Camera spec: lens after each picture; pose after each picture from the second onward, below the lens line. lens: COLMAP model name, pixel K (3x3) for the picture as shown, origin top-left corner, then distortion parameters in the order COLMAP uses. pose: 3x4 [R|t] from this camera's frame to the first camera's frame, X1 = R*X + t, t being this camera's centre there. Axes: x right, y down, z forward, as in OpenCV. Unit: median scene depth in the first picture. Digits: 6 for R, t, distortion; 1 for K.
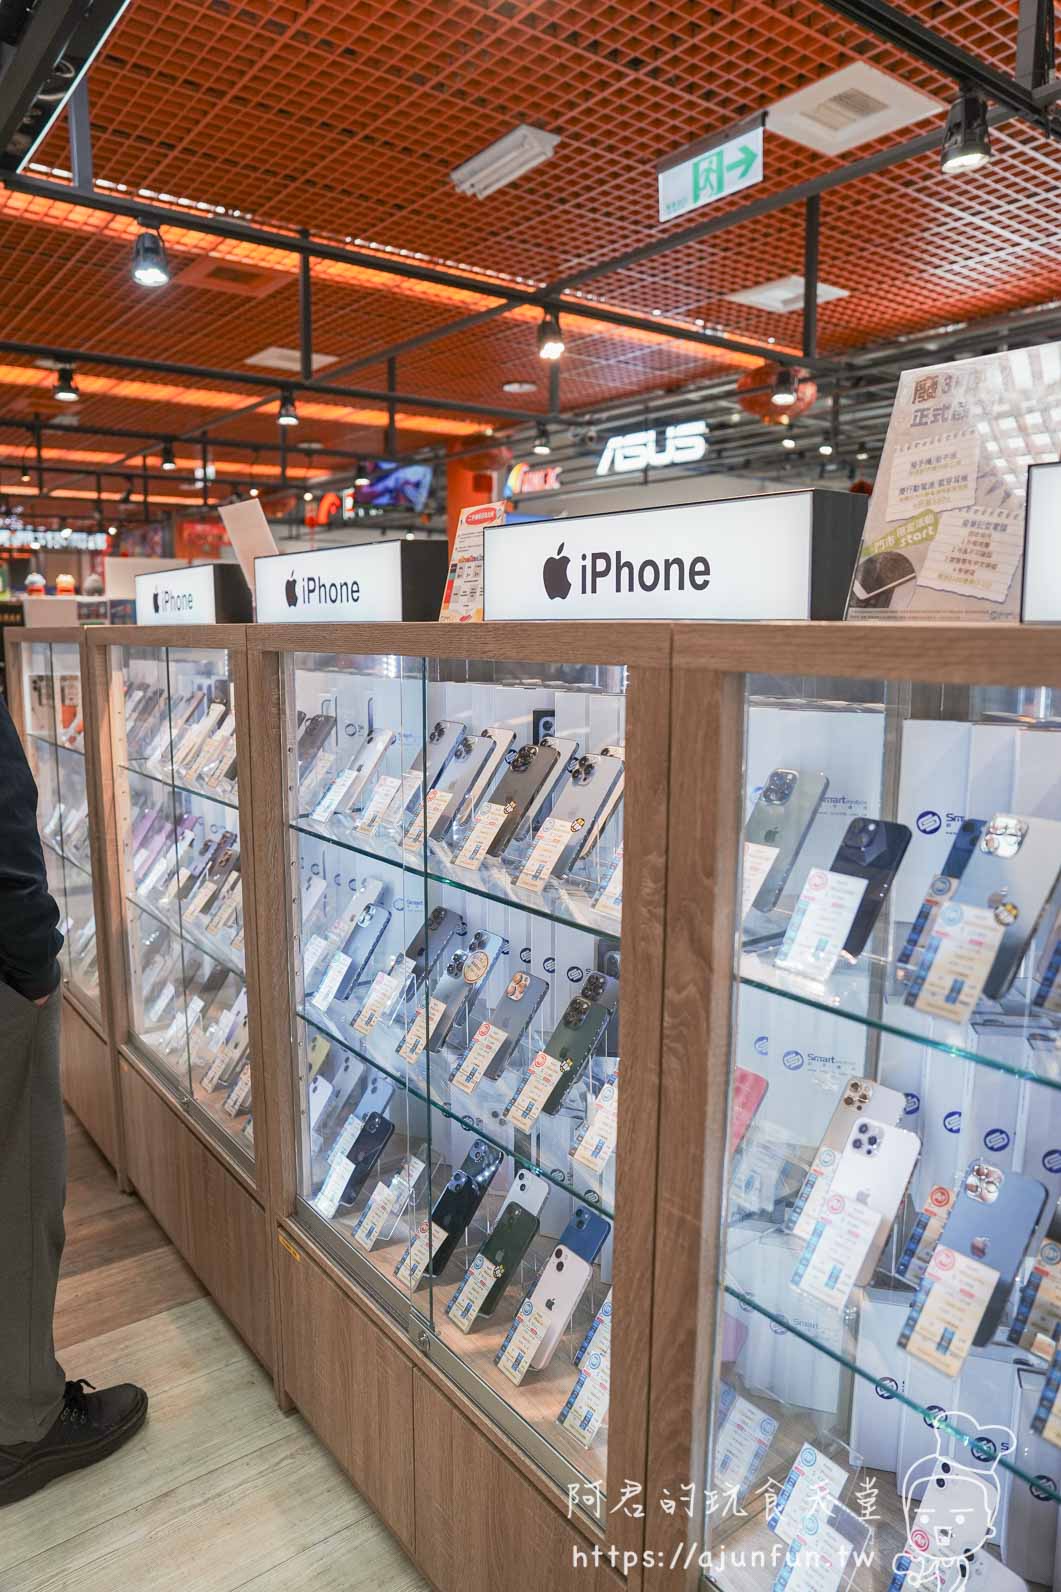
lens RADIAL K [[1094.5, 0, 530.5], [0, 1094.5, 796.0], [0, 0, 1]] dist [-0.109632, 0.088421]
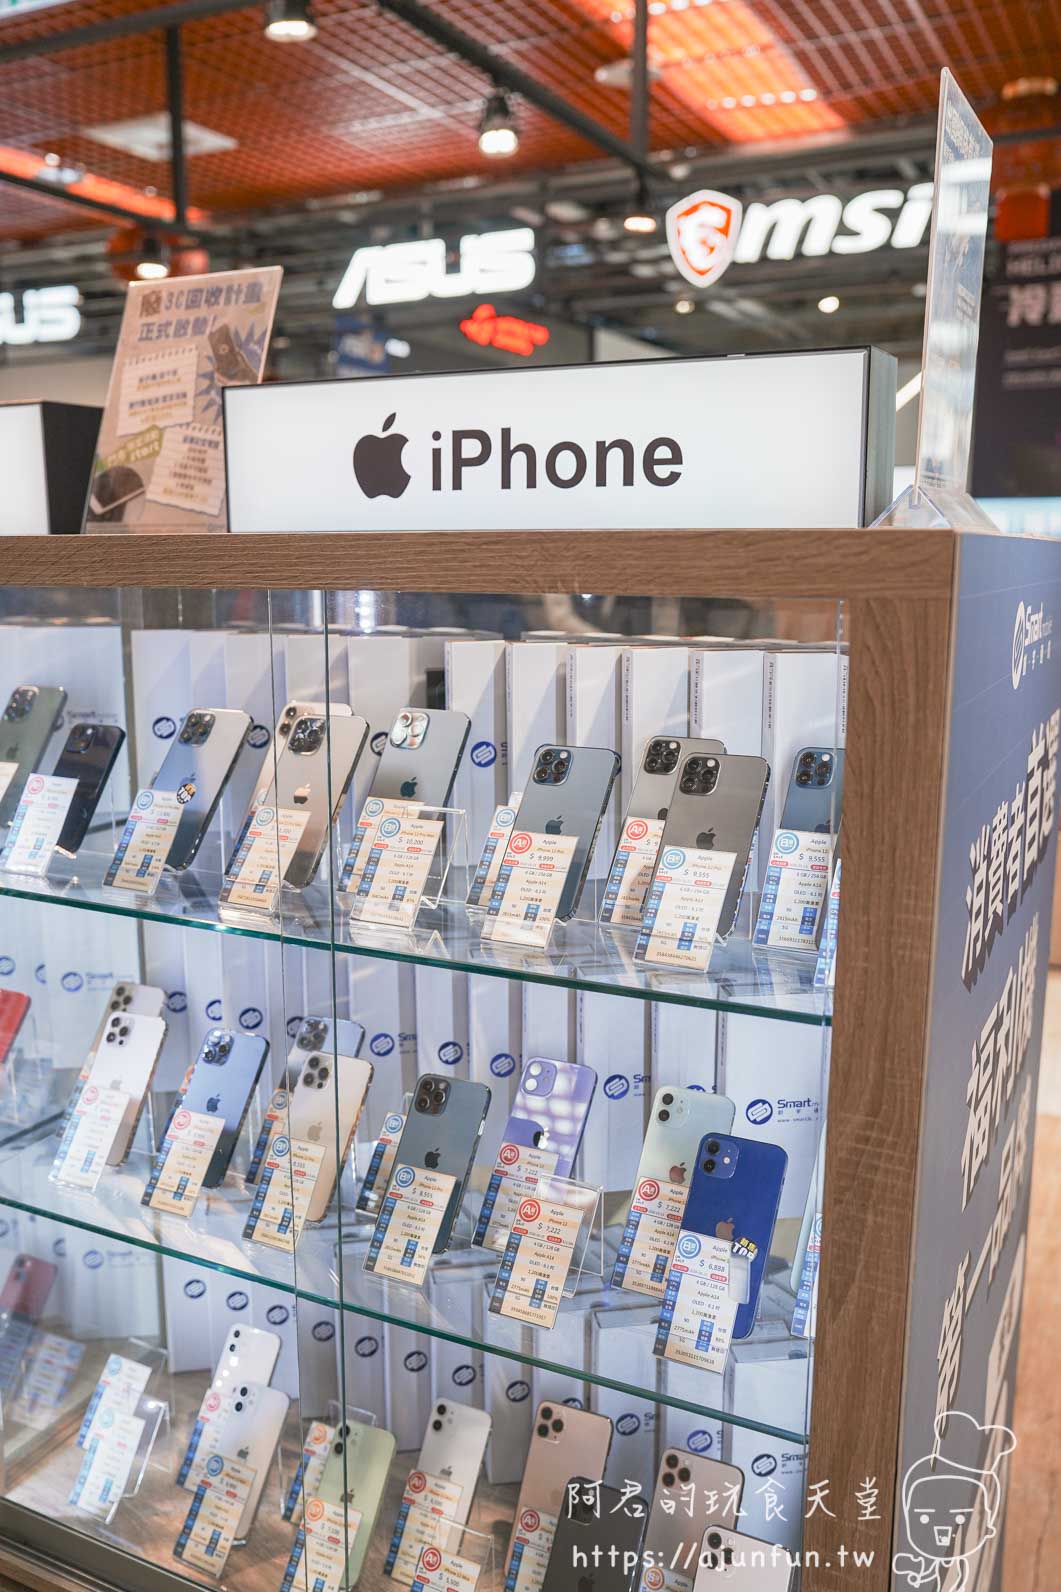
lens RADIAL K [[1339.8, 0, 530.5], [0, 1339.8, 796.0], [0, 0, 1]] dist [-0.098858, 0.184501]
pose [[0.897444, -0.080411, 0.433737, 0.117981], [0.067791, 0.996706, 0.044513, 0.054792], [-0.435887, -0.010545, 0.899939, -0.302180]]
